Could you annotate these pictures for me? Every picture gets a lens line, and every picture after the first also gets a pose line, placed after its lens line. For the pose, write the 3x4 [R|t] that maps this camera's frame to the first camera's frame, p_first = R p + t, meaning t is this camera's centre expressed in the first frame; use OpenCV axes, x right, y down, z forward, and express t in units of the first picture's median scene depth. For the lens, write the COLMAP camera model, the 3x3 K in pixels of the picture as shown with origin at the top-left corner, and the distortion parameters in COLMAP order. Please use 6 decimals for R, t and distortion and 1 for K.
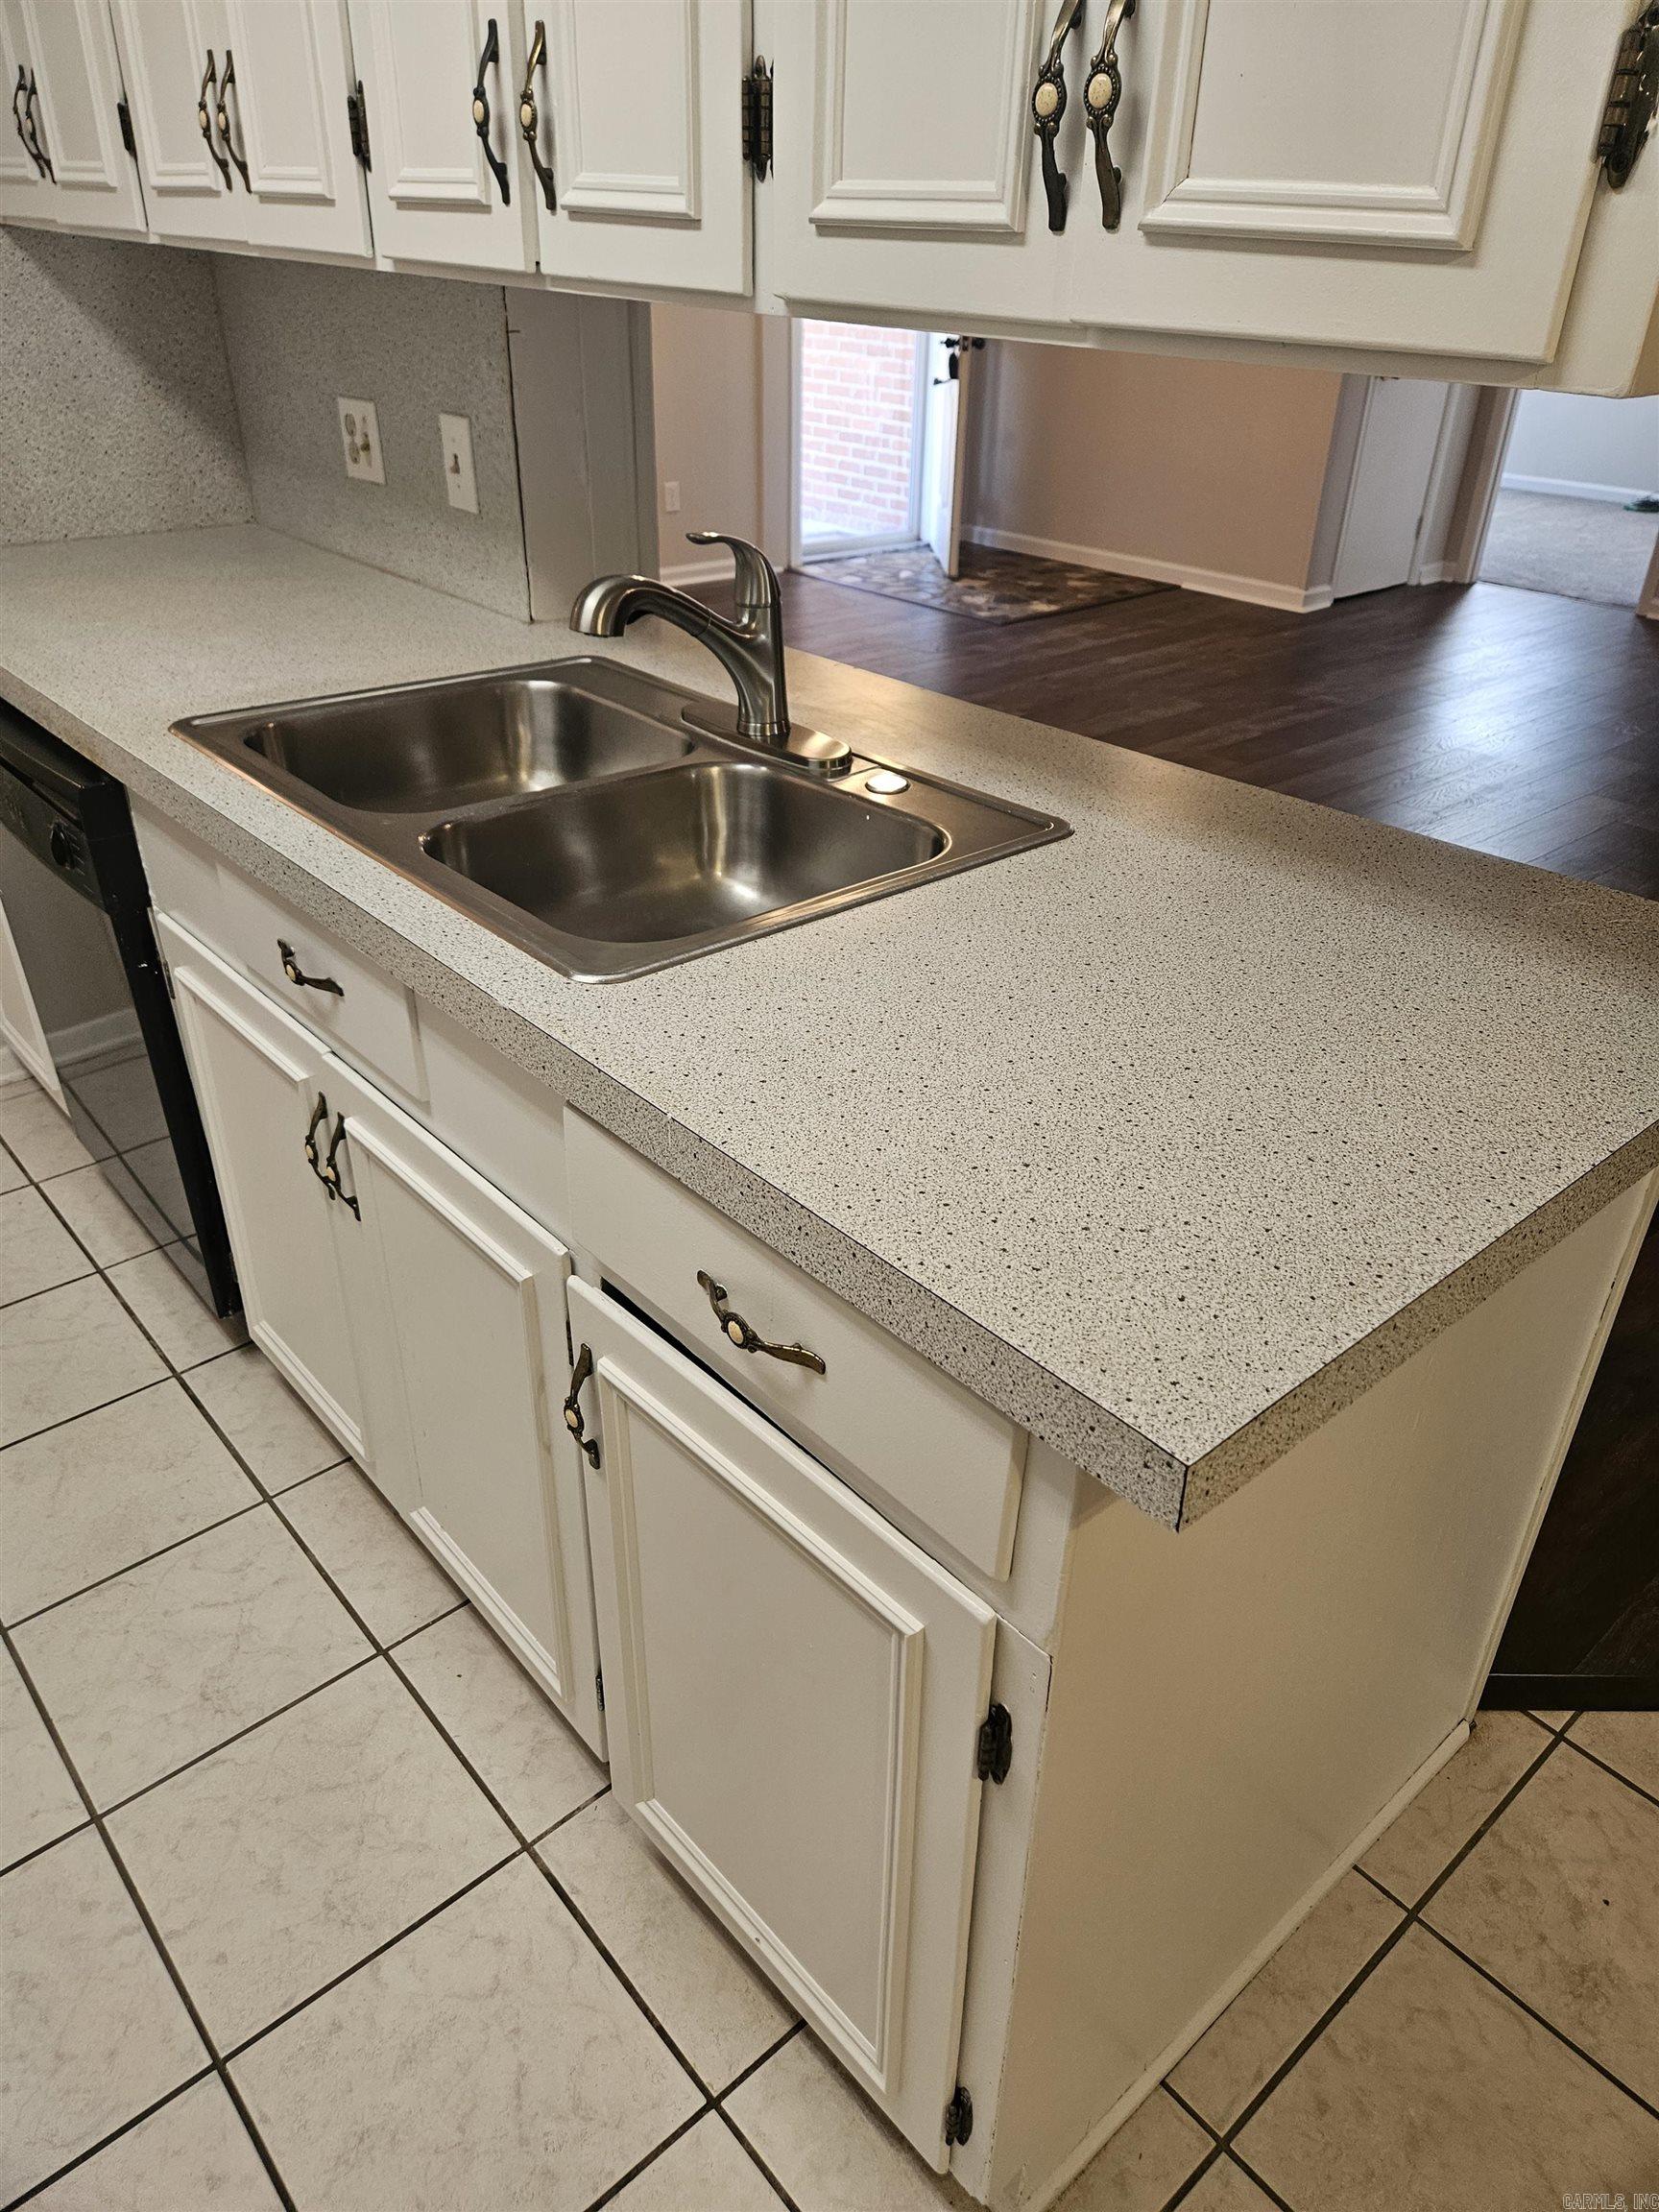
lens RADIAL K [[1509.0, 0, 829.5], [0, 1509.0, 1106.0], [0, 0, 1]] dist [0.052083, -0.054992]
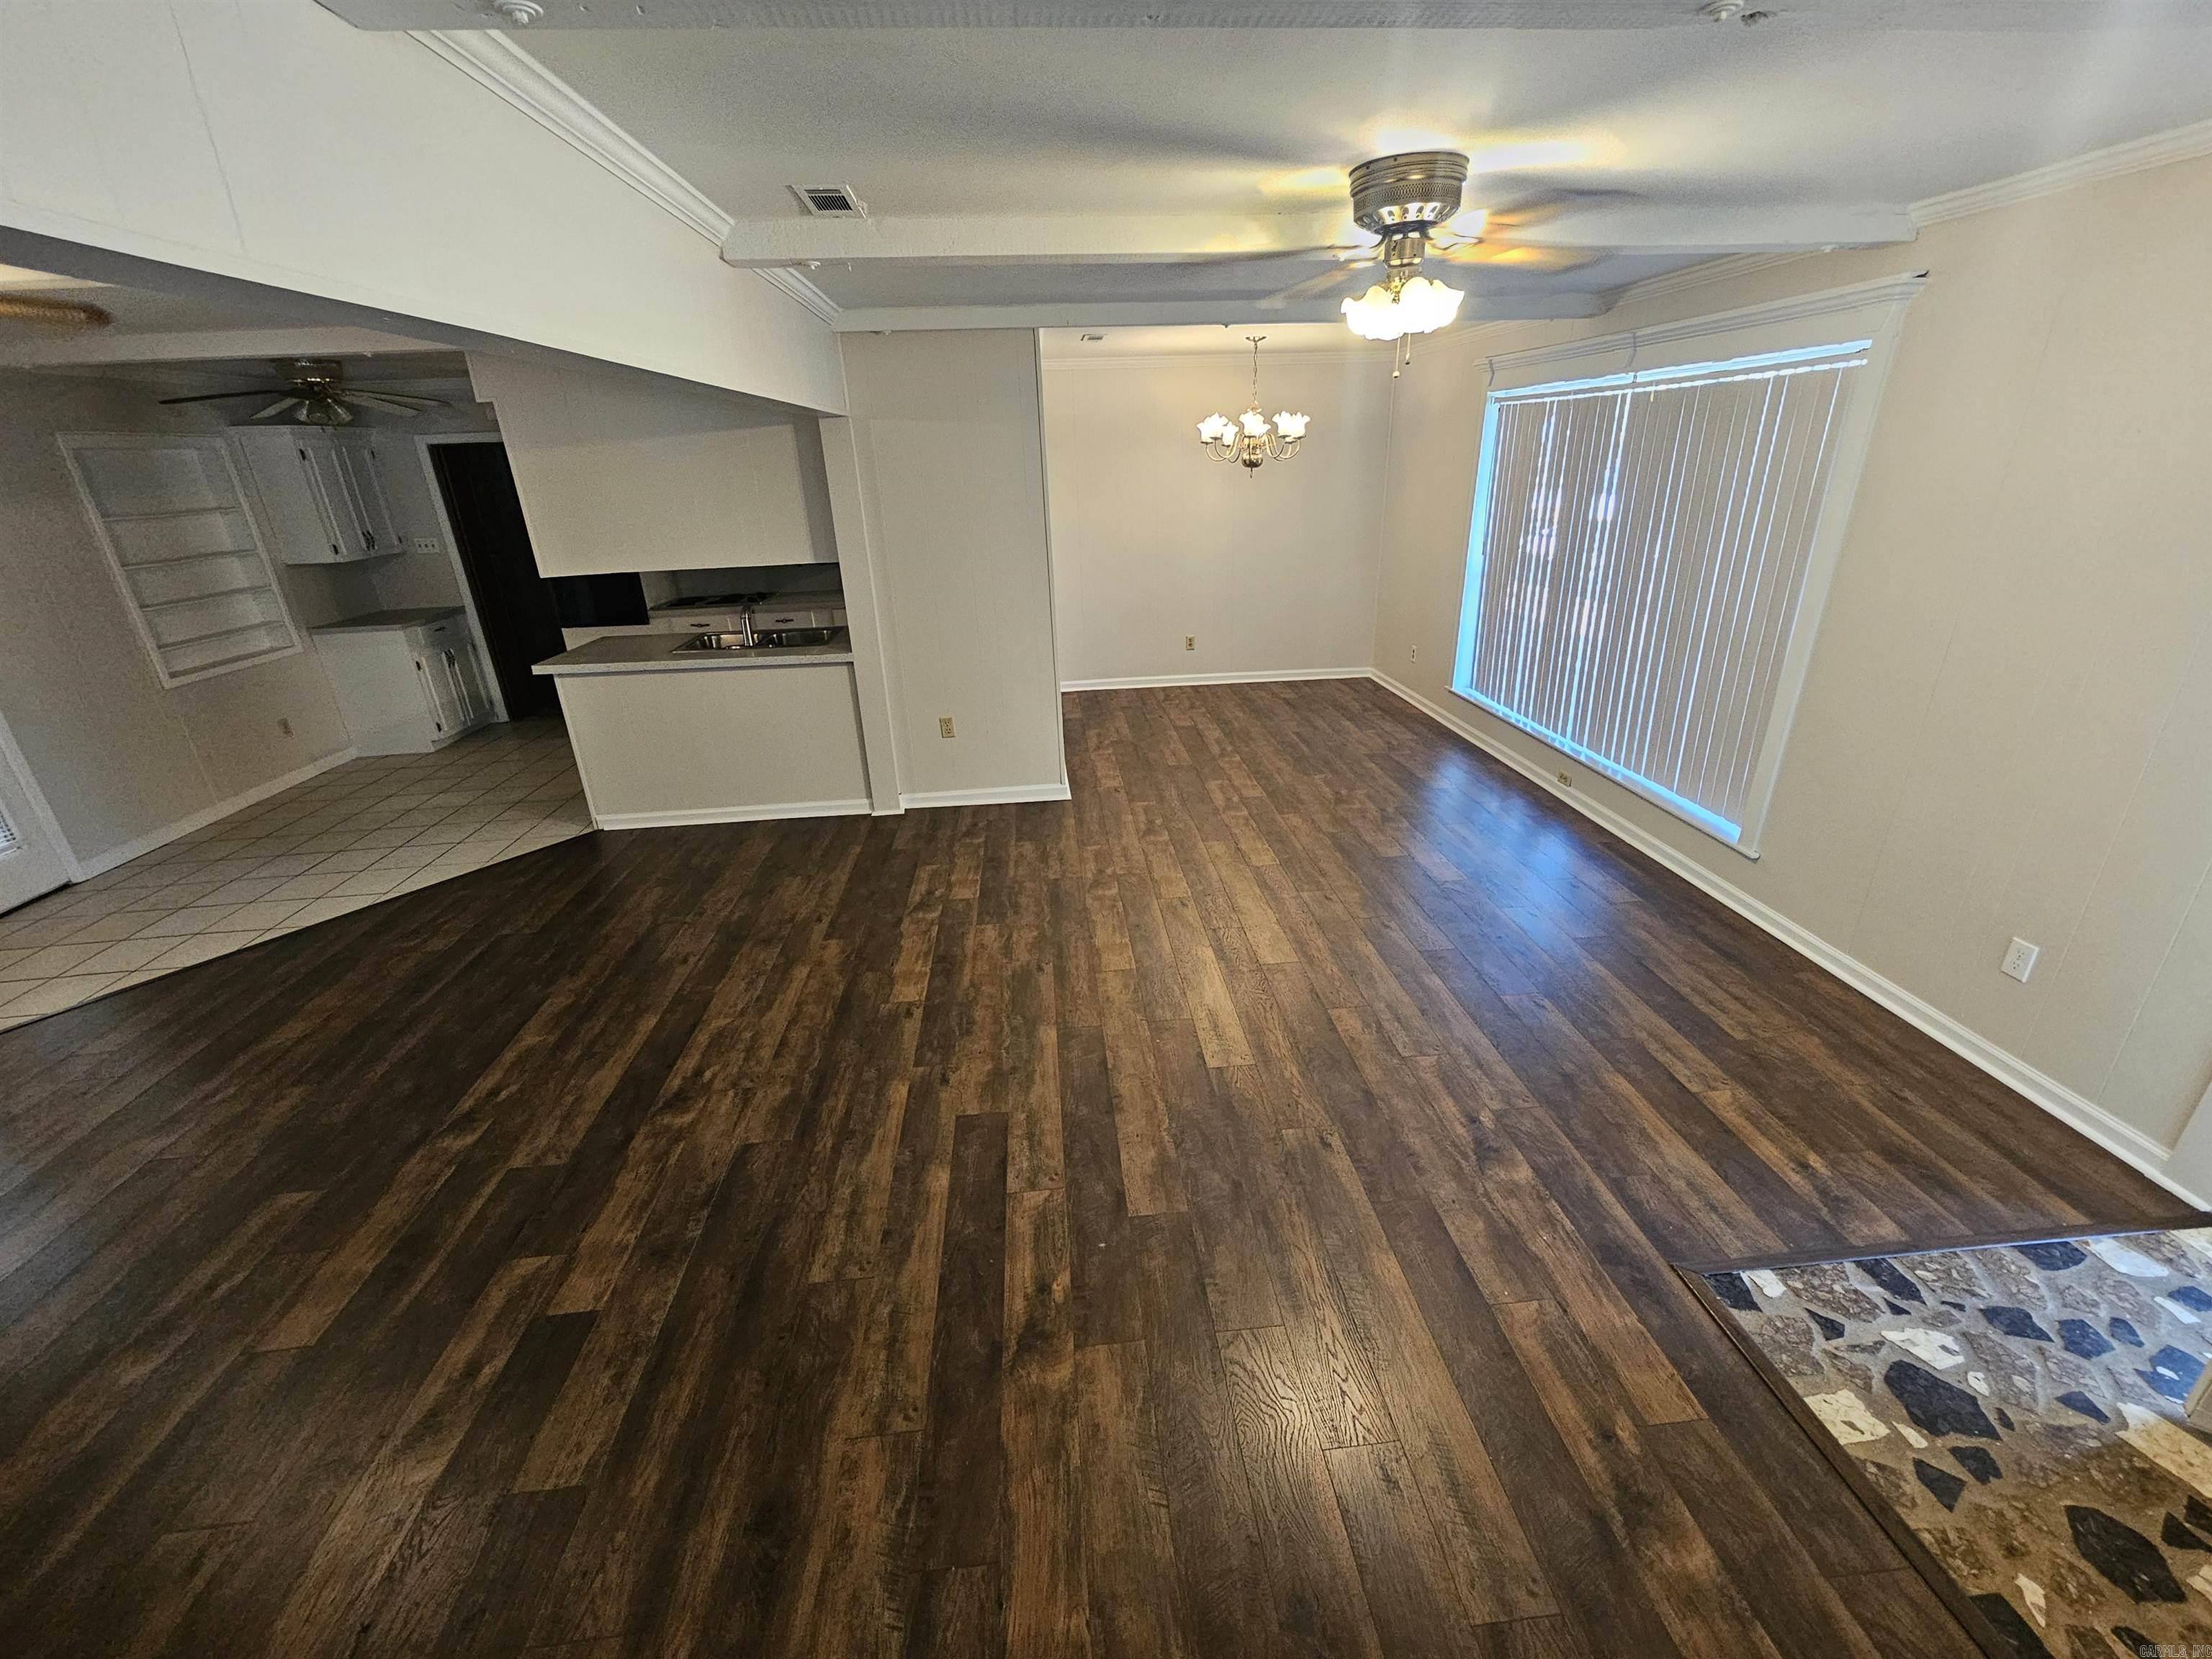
lens RADIAL K [[902.1, 0, 1106.0], [0, 902.1, 829.5], [0, 0, 1]] dist [-0.001542, -0.000694]
pose [[-0.597373, 0.304918, -0.741735, 0.562429], [-0.385385, 0.701957, 0.598944, -0.703186], [0.703295, 0.643647, -0.301820, 1.067443]]
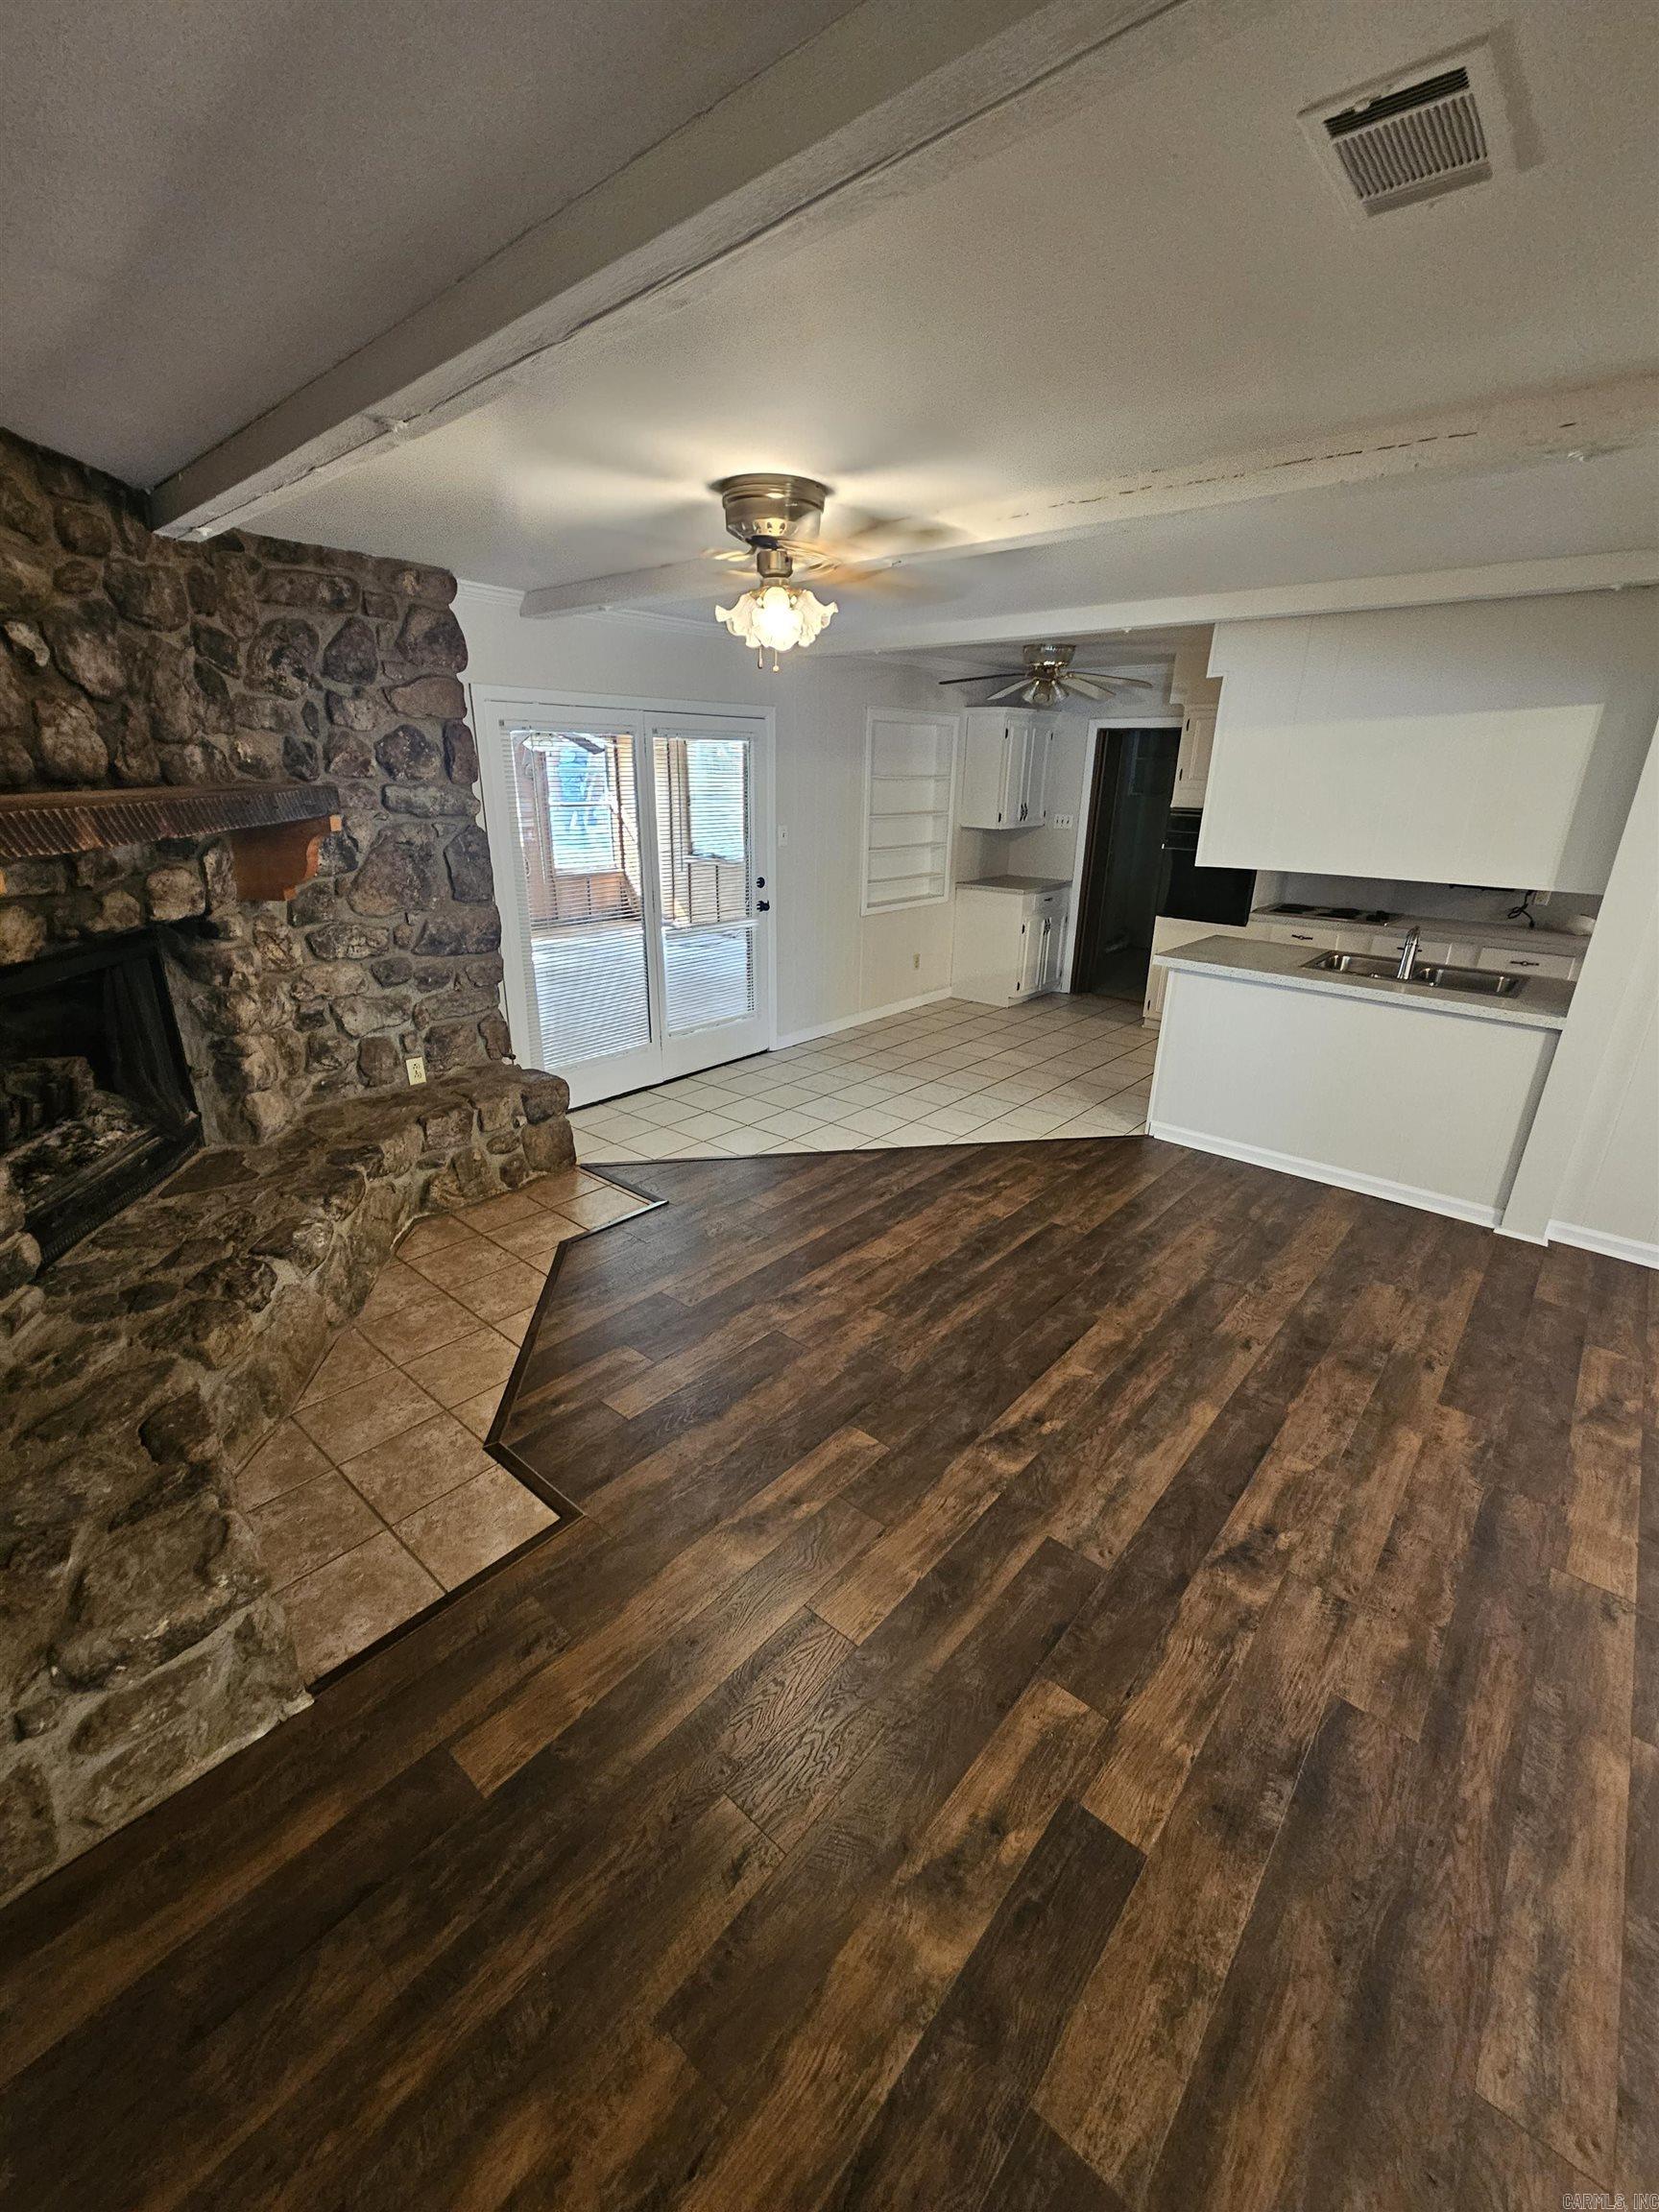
lens RADIAL K [[902.1, 0, 829.5], [0, 902.1, 1106.0], [0, 0, 1]] dist [-0.001542, -0.000694]
pose [[-0.991257, 0.009403, -0.131608, 0.607754], [-0.095954, 0.633270, 0.767960, -0.587934], [0.090564, 0.773874, -0.626831, 0.897578]]
